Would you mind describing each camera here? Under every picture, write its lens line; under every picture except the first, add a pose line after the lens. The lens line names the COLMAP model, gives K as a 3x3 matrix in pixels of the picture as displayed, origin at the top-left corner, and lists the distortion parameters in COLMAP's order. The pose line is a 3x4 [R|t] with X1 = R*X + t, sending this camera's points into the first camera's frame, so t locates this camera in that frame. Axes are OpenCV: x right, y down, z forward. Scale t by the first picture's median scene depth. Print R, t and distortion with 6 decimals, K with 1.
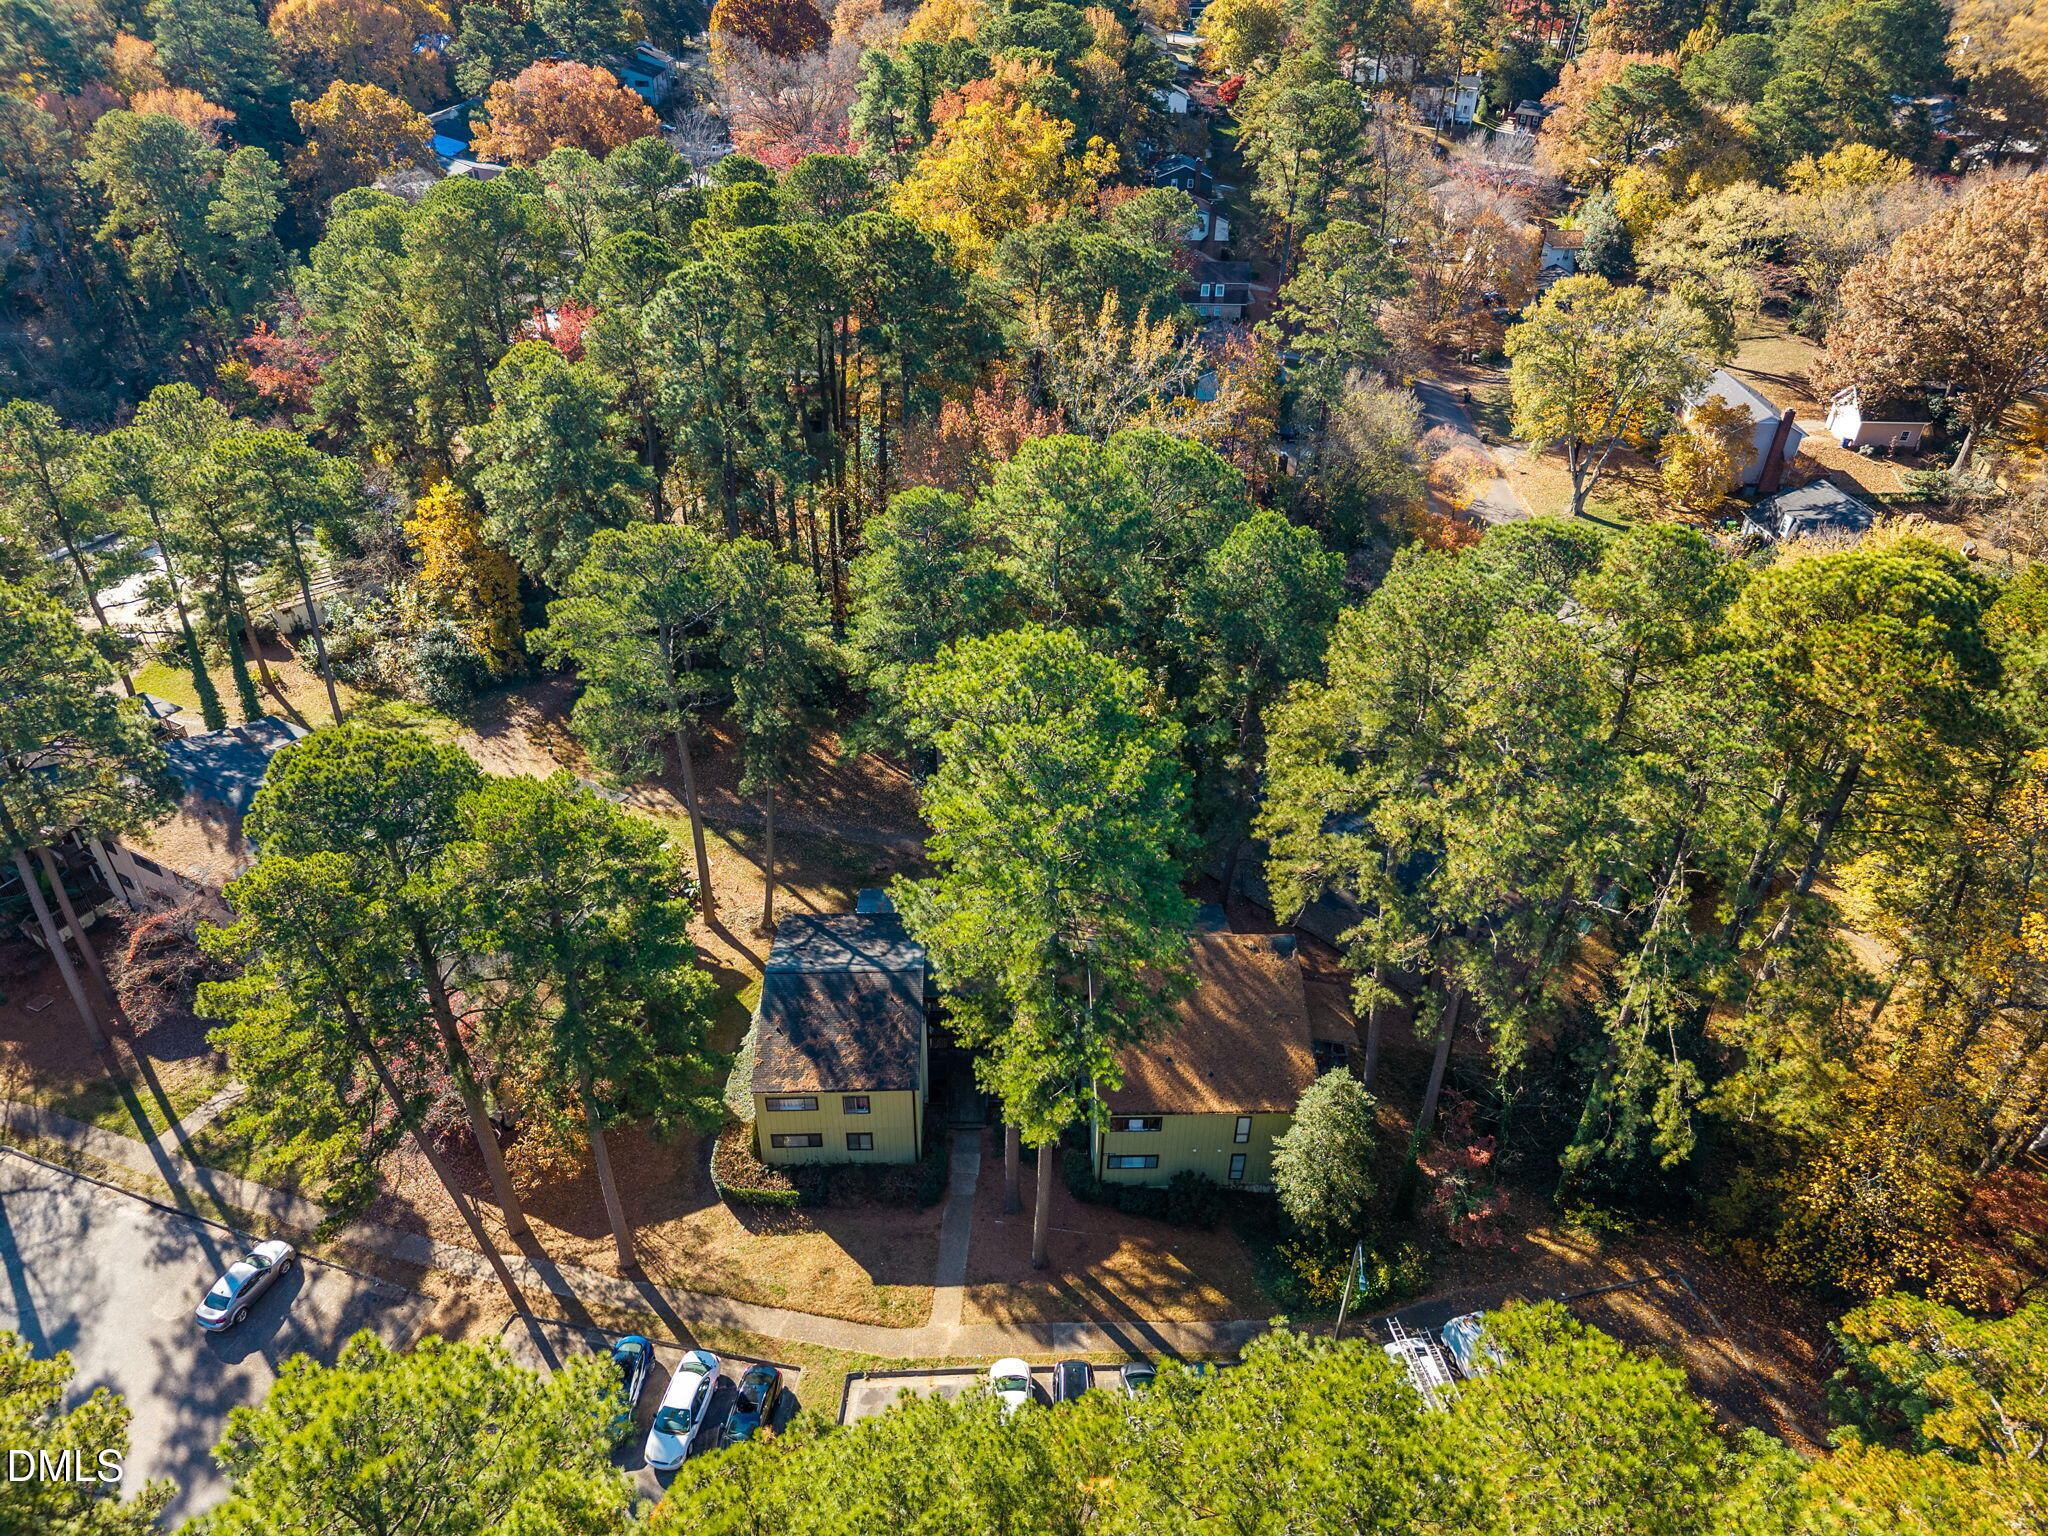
lens RADIAL K [[1360.7, 0, 1024.0], [0, 1360.7, 768.0], [0, 0, 1]] dist [-0.006907, -0.002805]
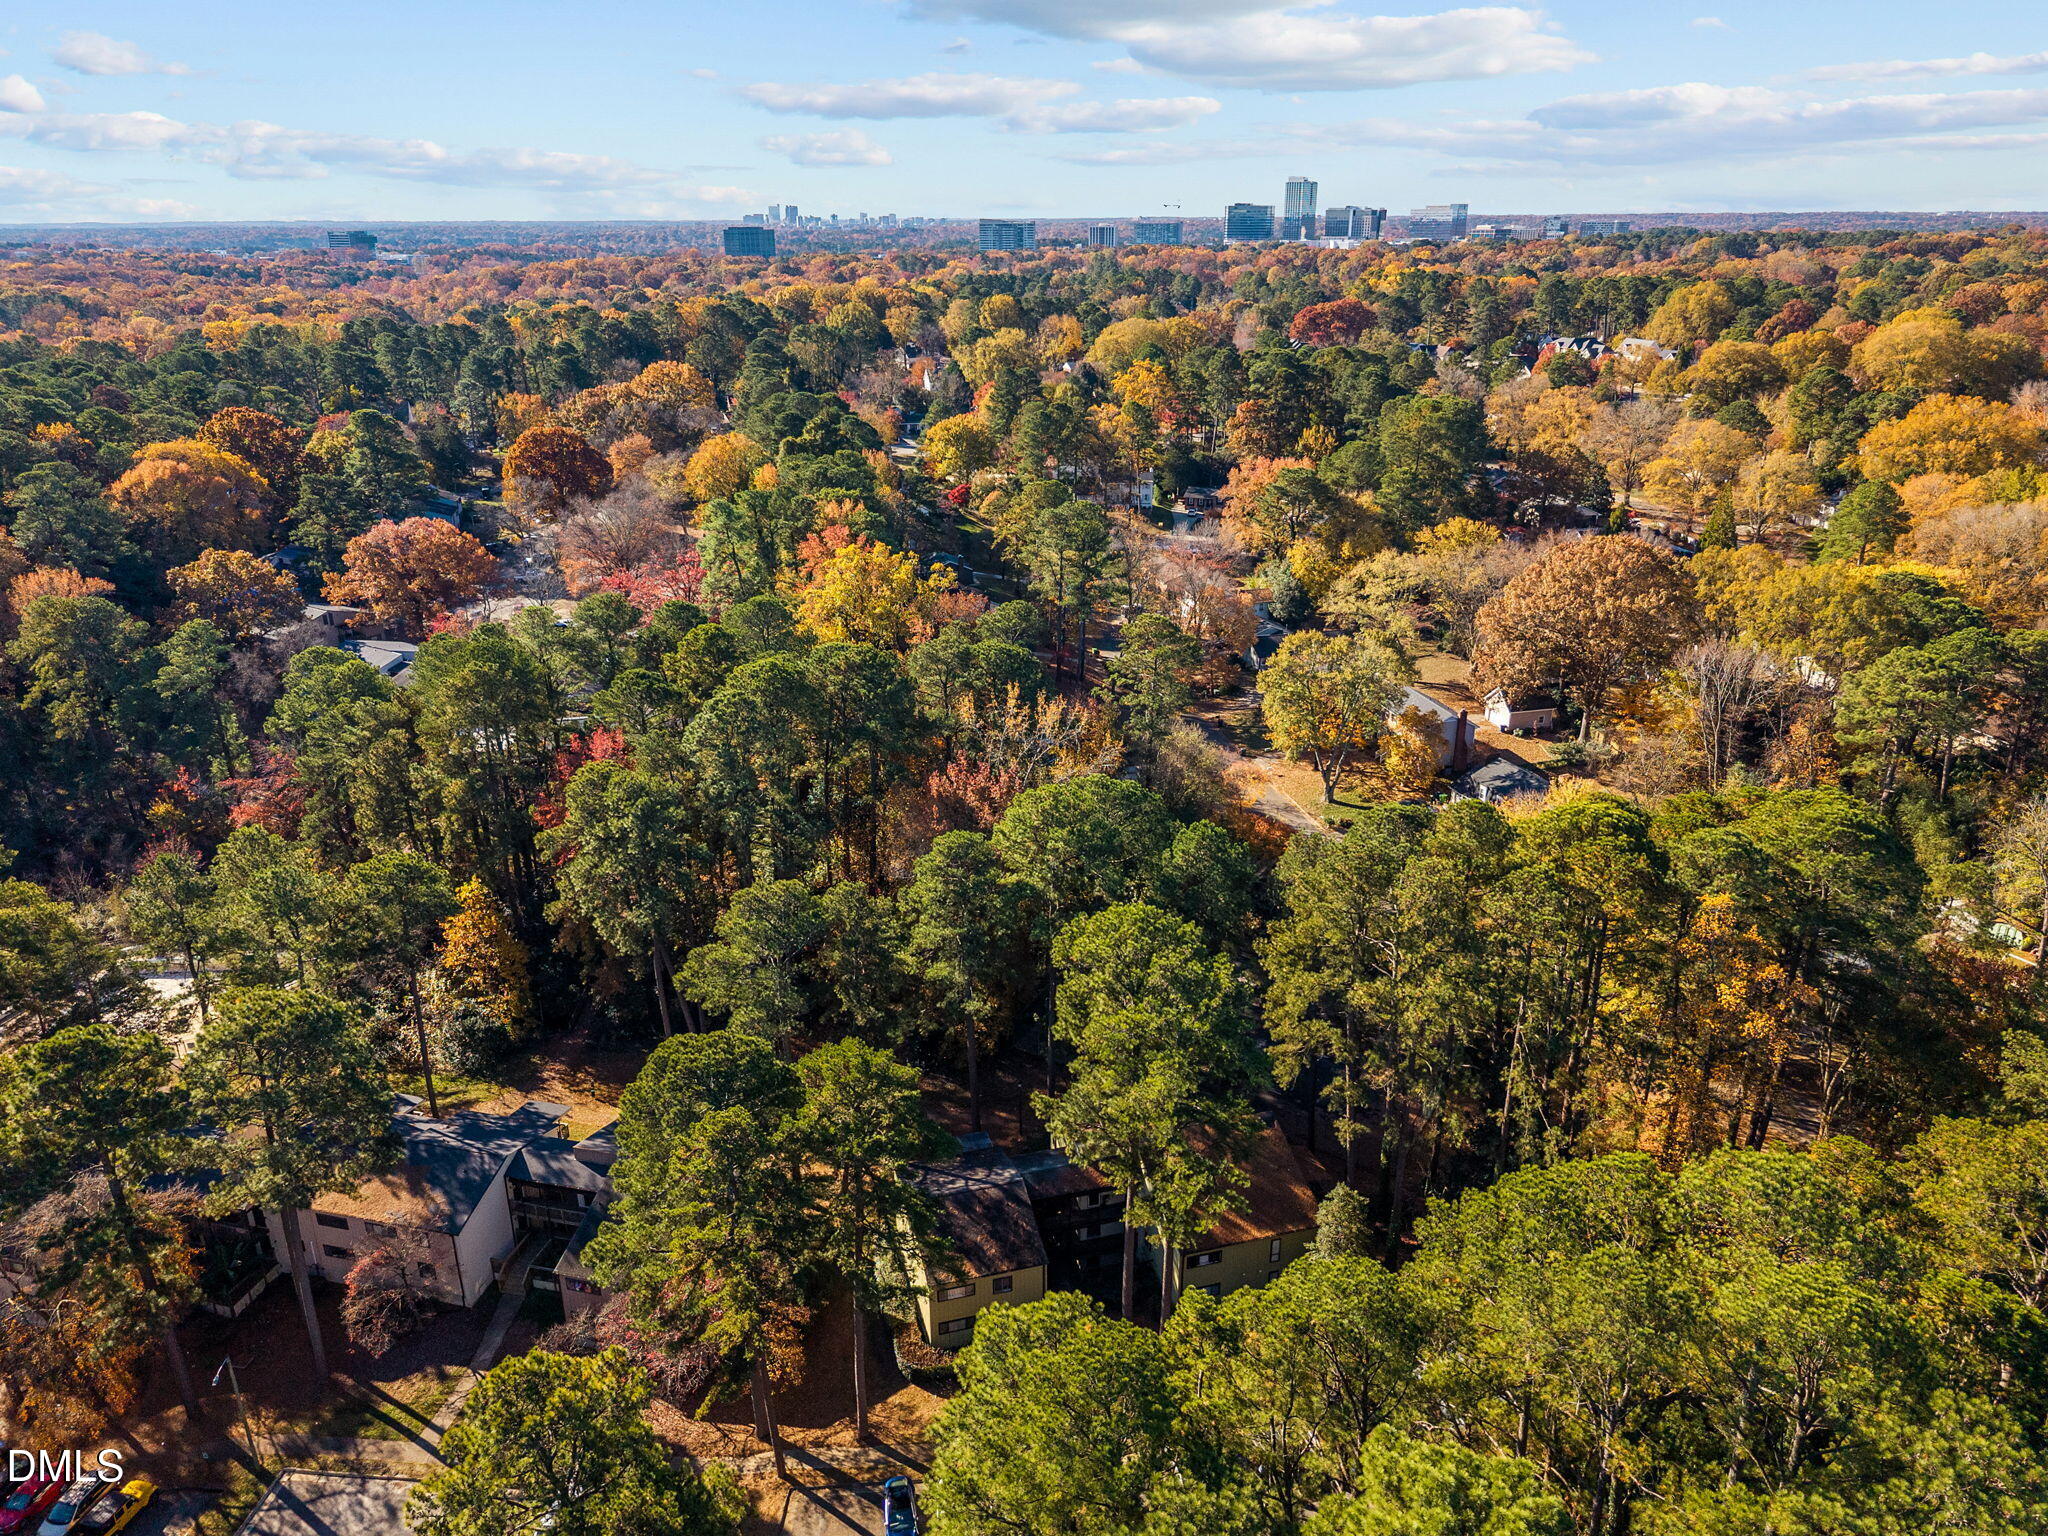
lens RADIAL K [[1391.0, 0, 1002.8], [0, 1391.0, 790.9], [0, 0, 1]] dist [0.000380, -0.000519]
pose [[0.970253, -0.109297, 0.216016, -0.192722], [0.155155, 0.965683, -0.208289, 0.032890], [-0.185838, 0.235609, 0.953914, -0.225317]]
